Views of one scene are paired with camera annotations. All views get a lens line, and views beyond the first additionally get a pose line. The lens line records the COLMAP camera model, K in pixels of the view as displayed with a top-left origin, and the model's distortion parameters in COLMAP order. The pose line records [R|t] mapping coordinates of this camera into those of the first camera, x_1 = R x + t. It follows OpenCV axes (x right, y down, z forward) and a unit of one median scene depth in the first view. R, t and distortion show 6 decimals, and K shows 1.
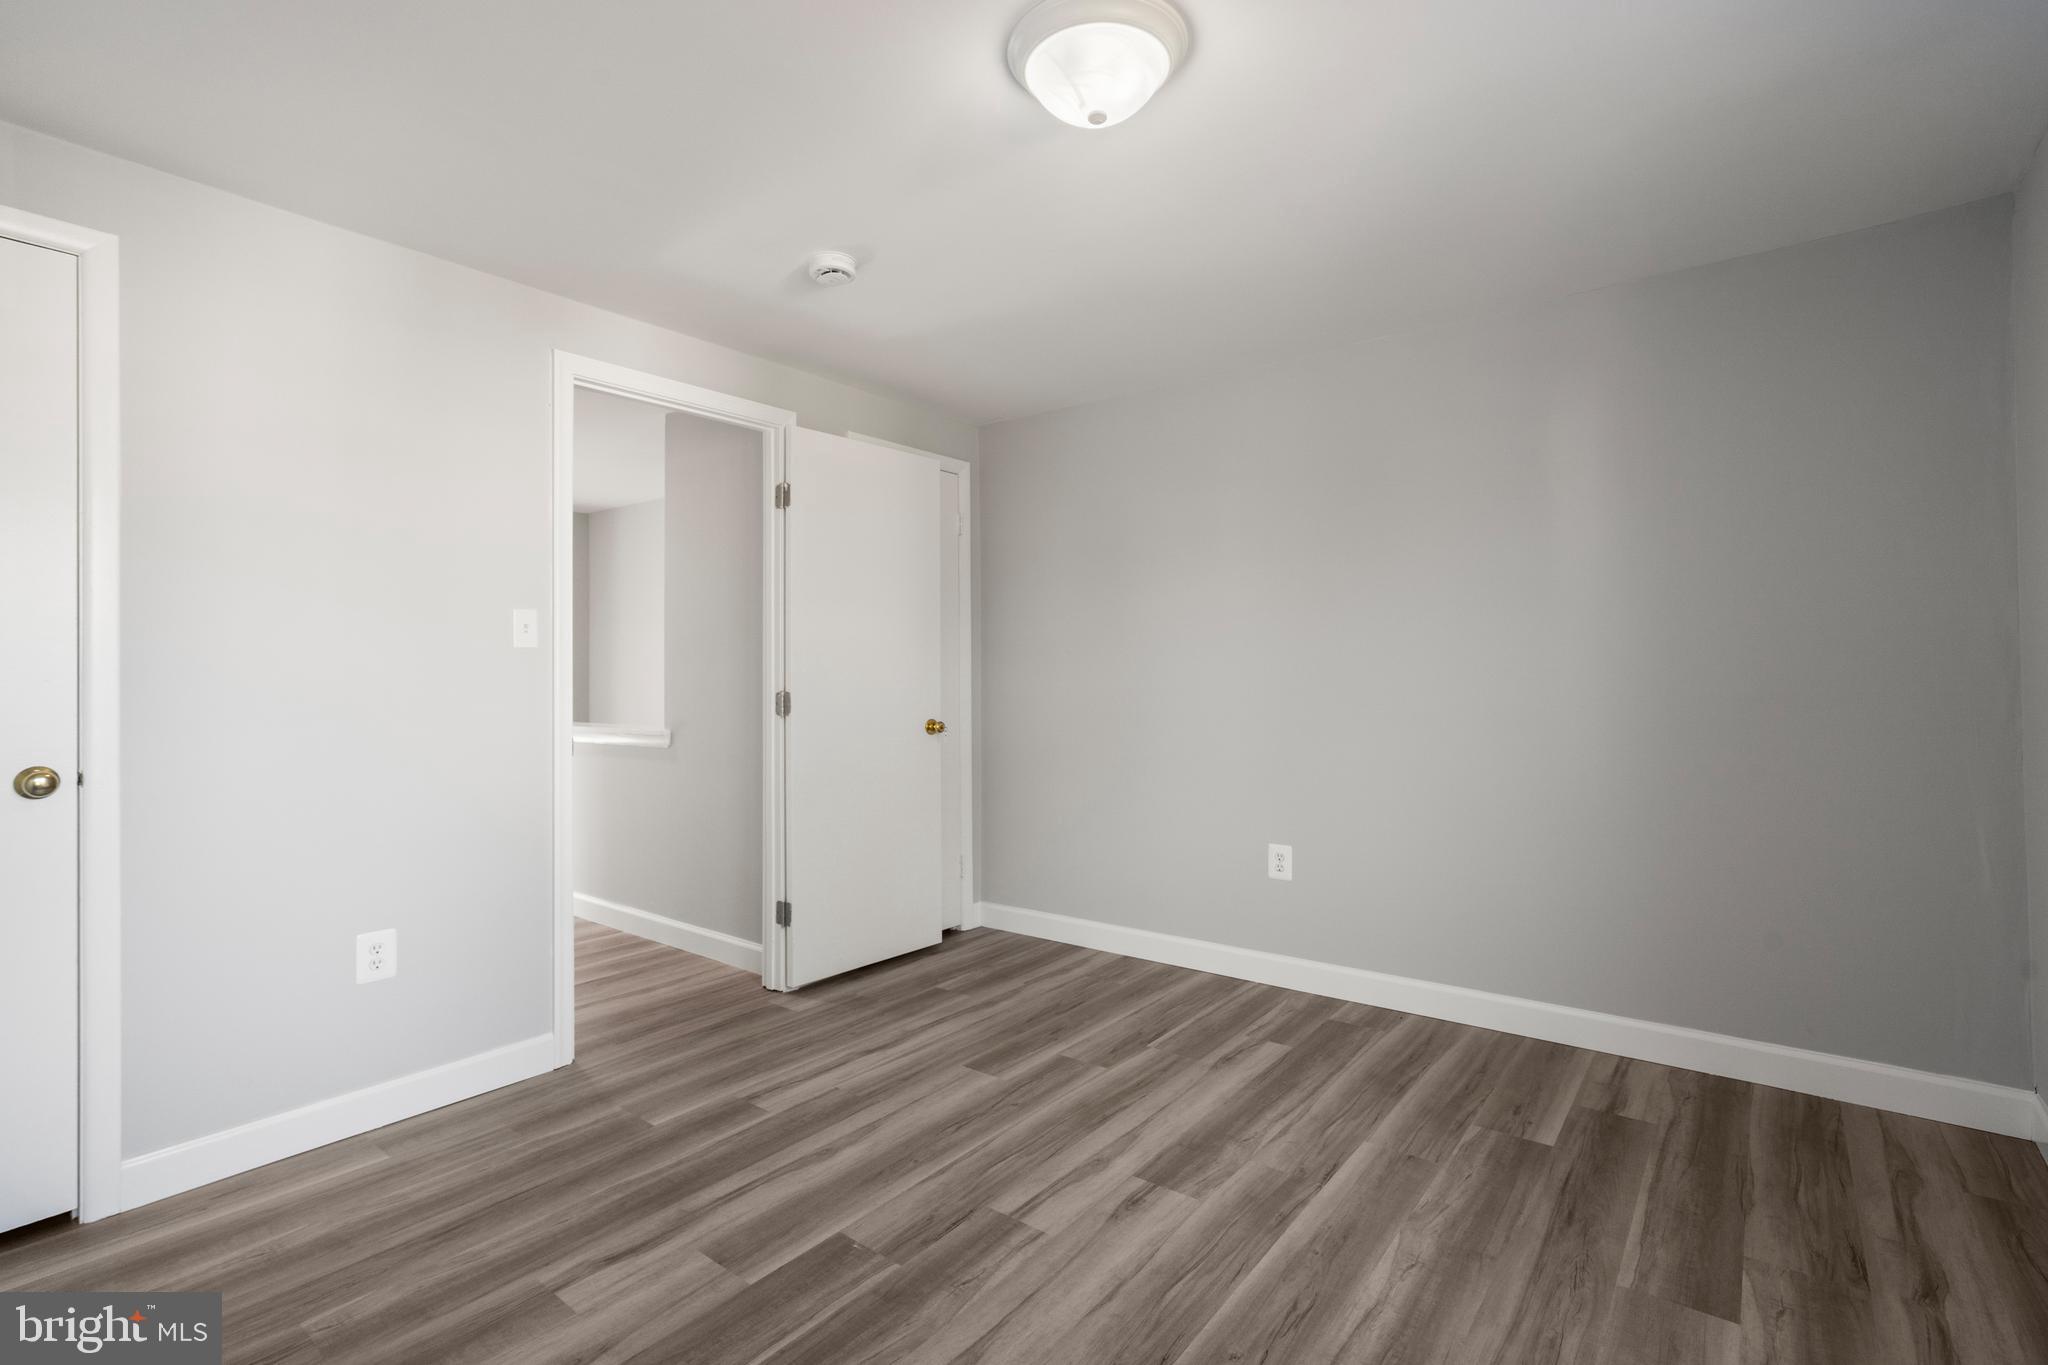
lens RADIAL K [[945.1, 0, 1029.3], [0, 945.1, 674.4], [0, 0, 1]] dist [-0.006687, 0.003700]
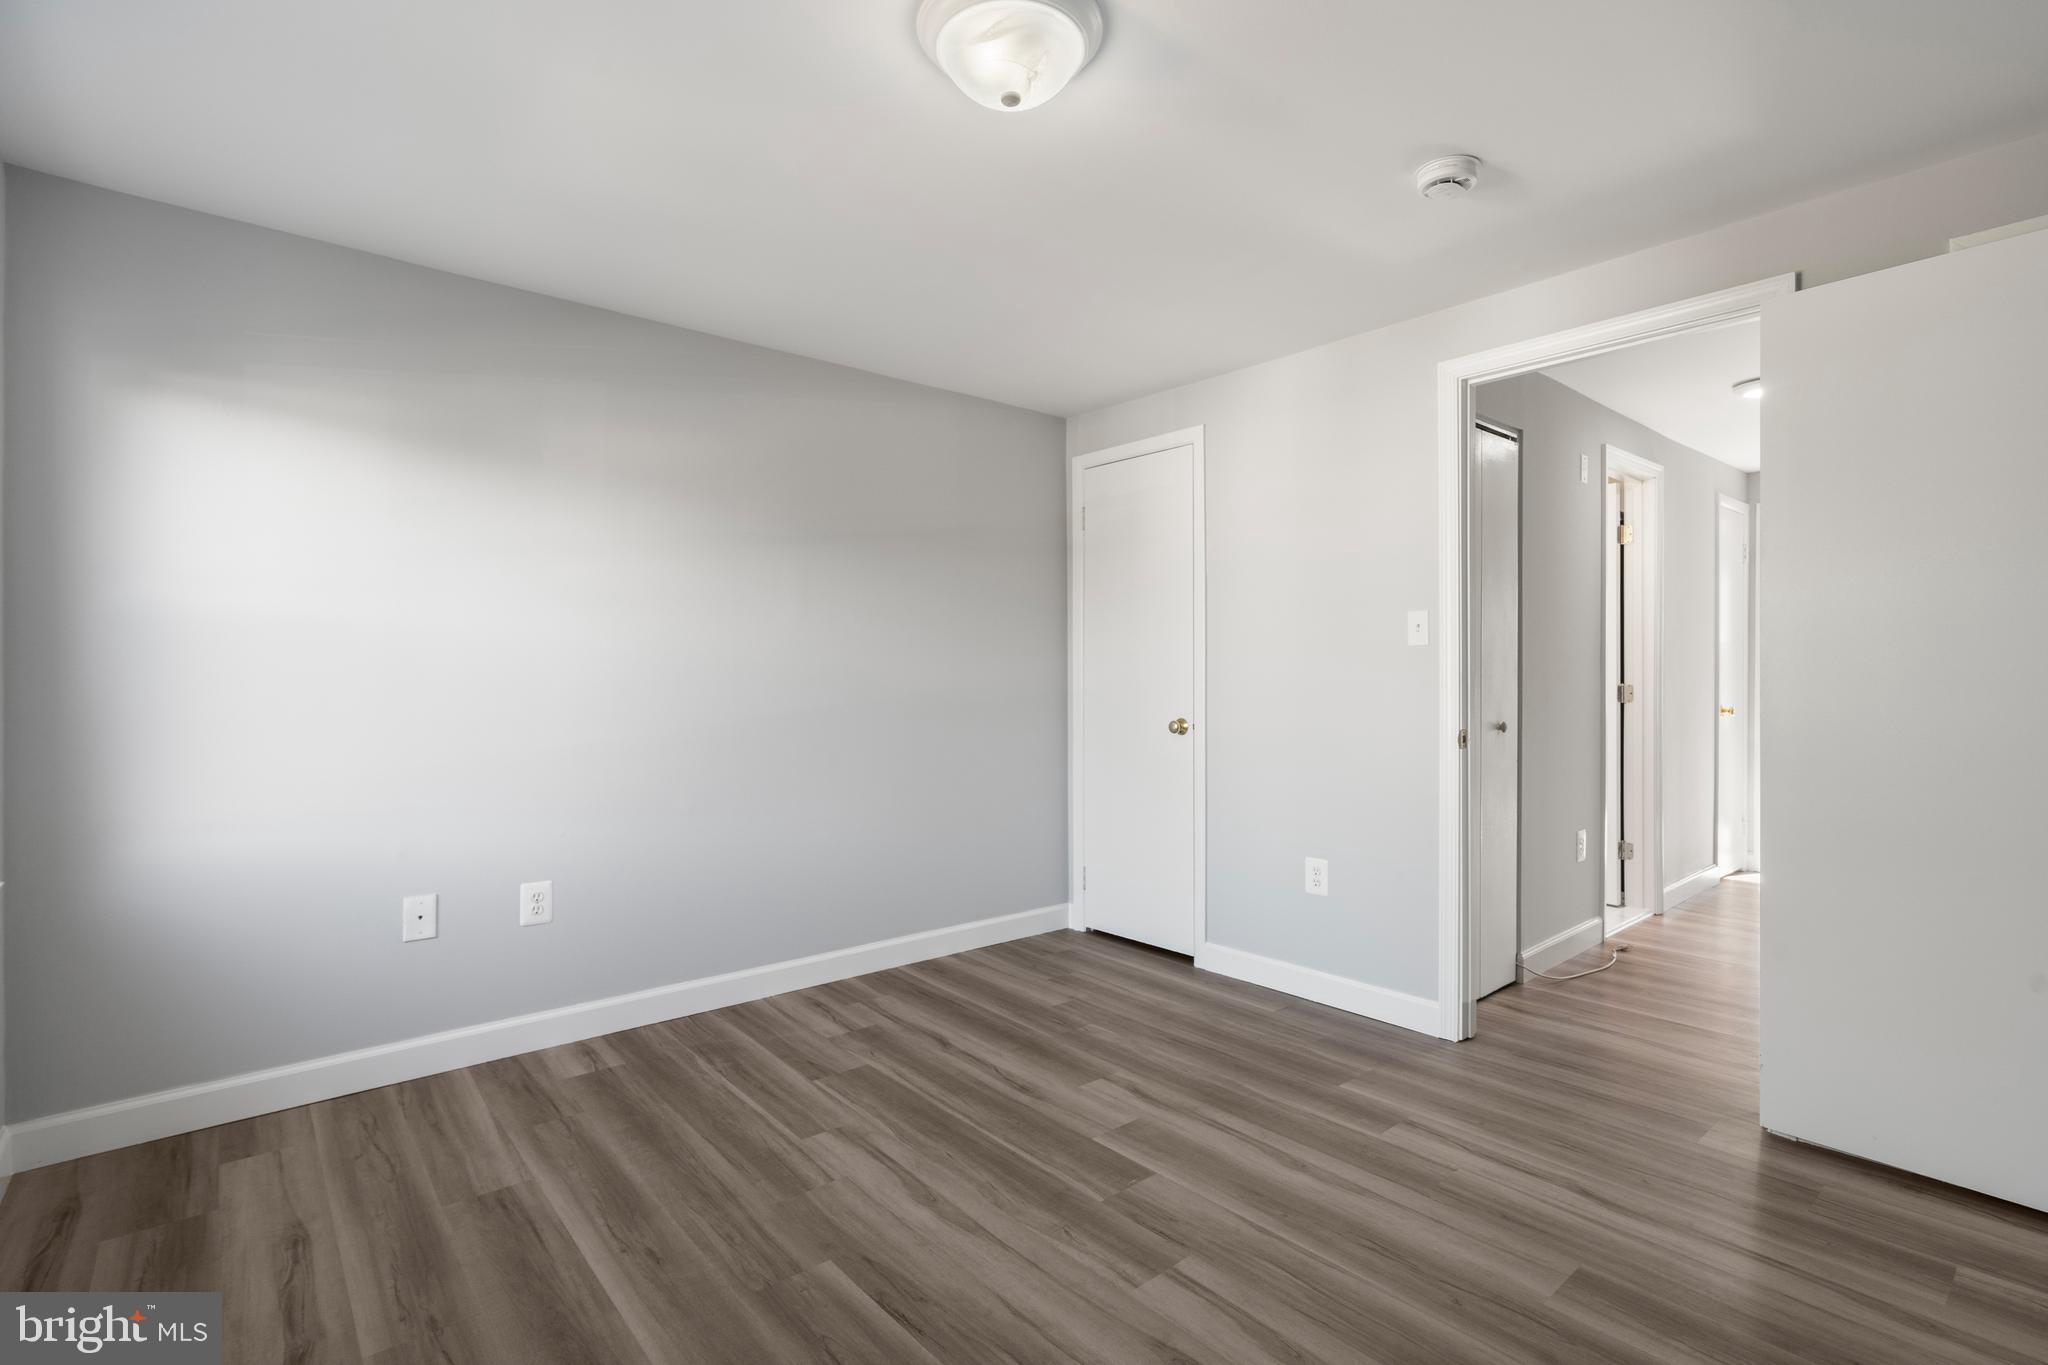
lens RADIAL K [[945.1, 0, 1005.8], [0, 945.1, 680.3], [0, 0, 1]] dist [-0.006687, 0.003700]
pose [[-0.210898, 0.013316, -0.977417, 0.789910], [0.008561, 0.999894, 0.011775, -0.004962], [0.977471, -0.005884, -0.210989, 0.916389]]
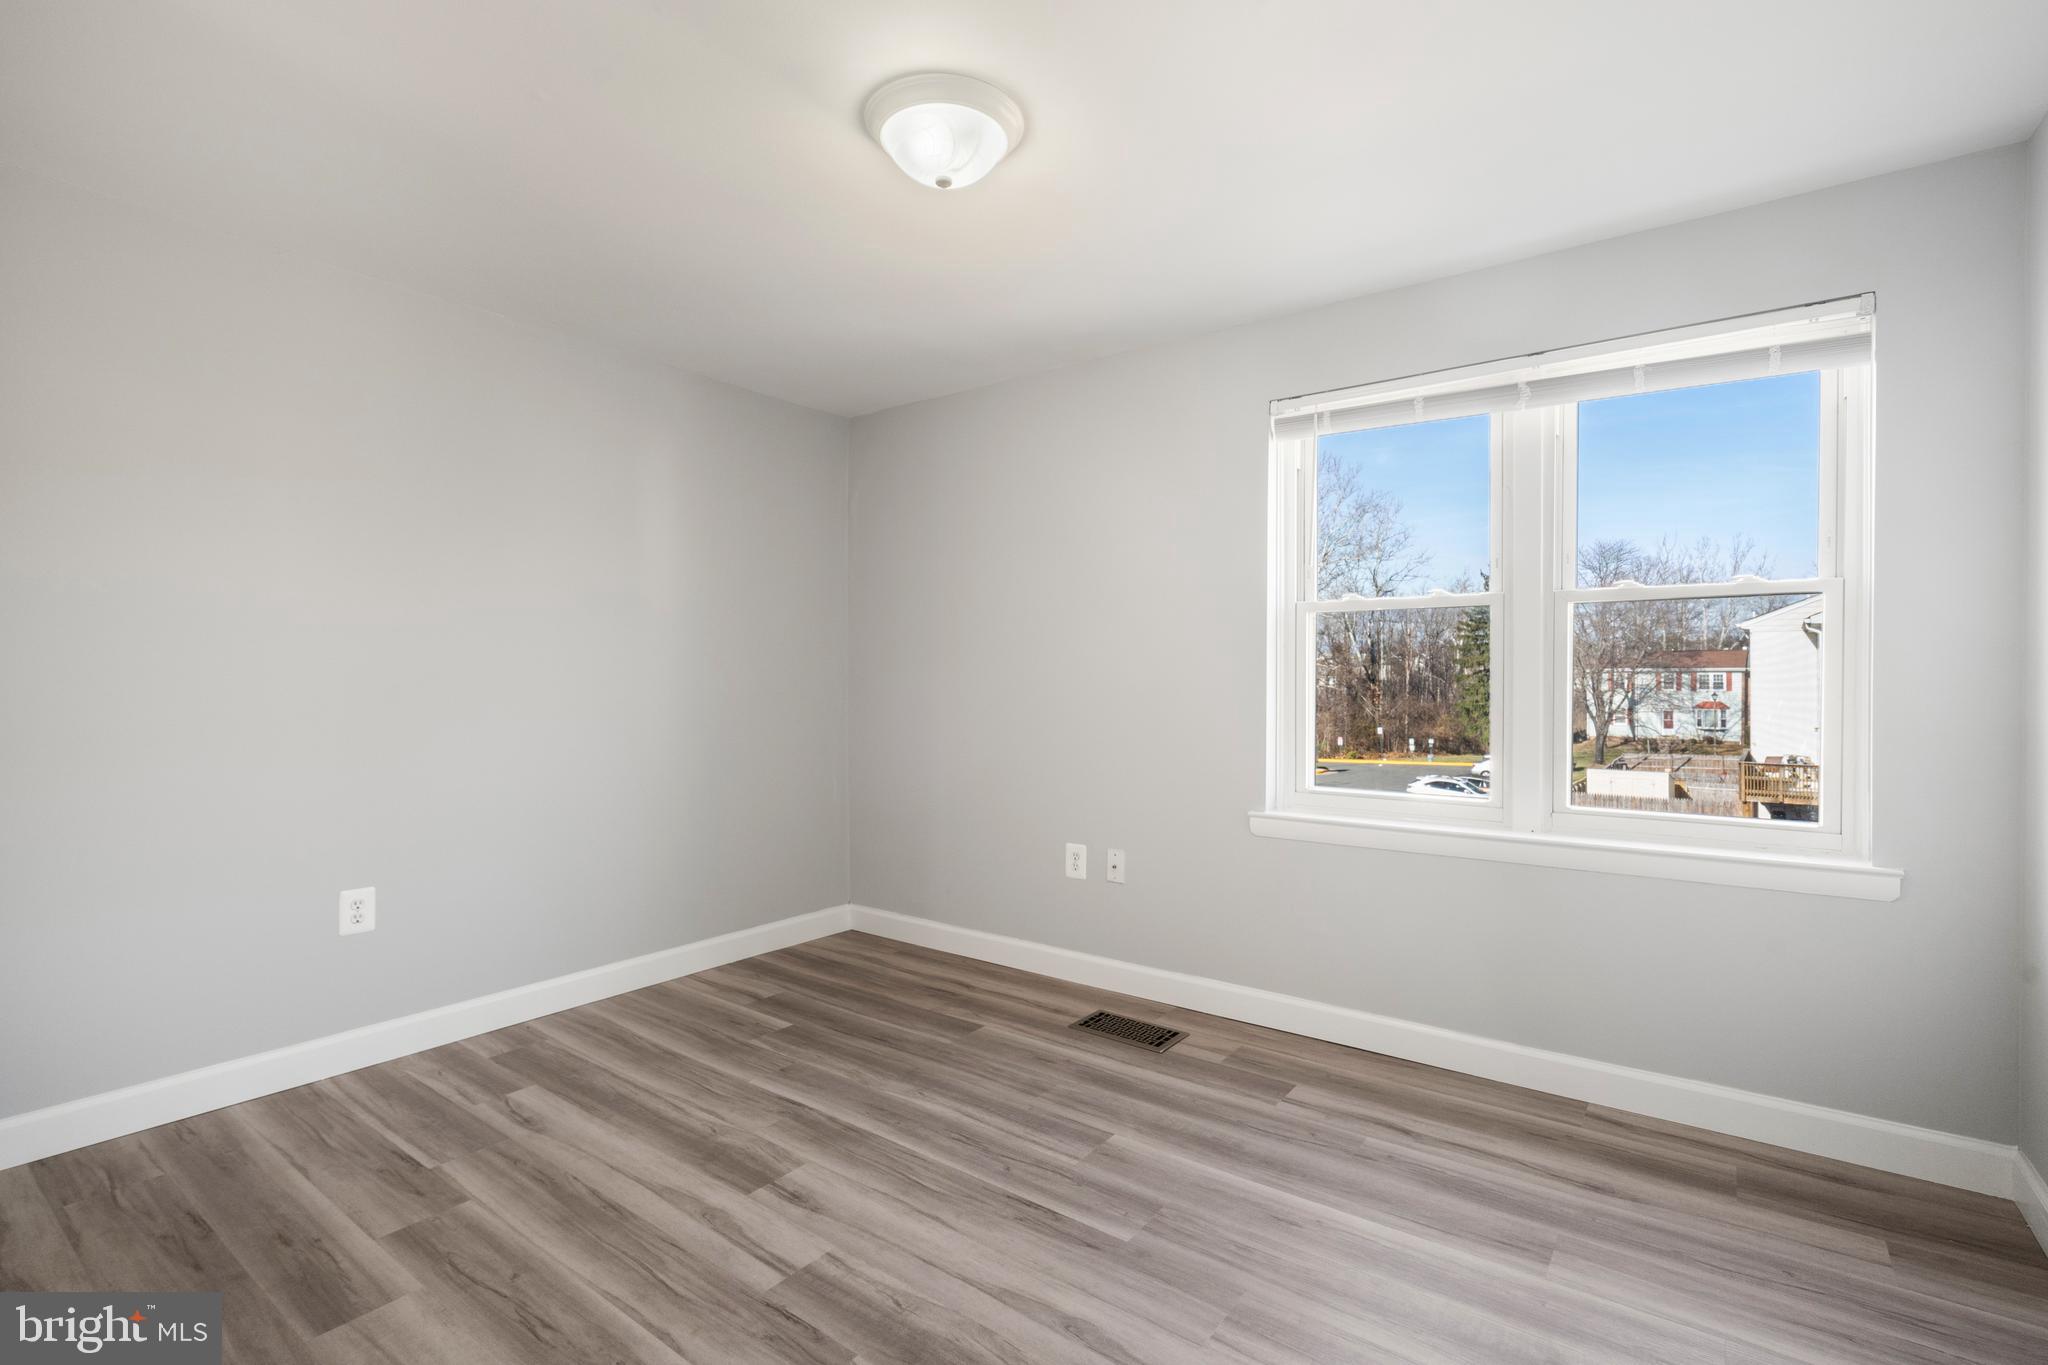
lens RADIAL K [[945.1, 0, 1027.9], [0, 945.1, 686.3], [0, 0, 1]] dist [-0.006687, 0.003700]
pose [[-0.038197, 0.002003, 0.999268, -0.815131], [-0.009902, 0.999948, -0.002383, 0.012717], [-0.999221, -0.009986, -0.038175, 0.716549]]
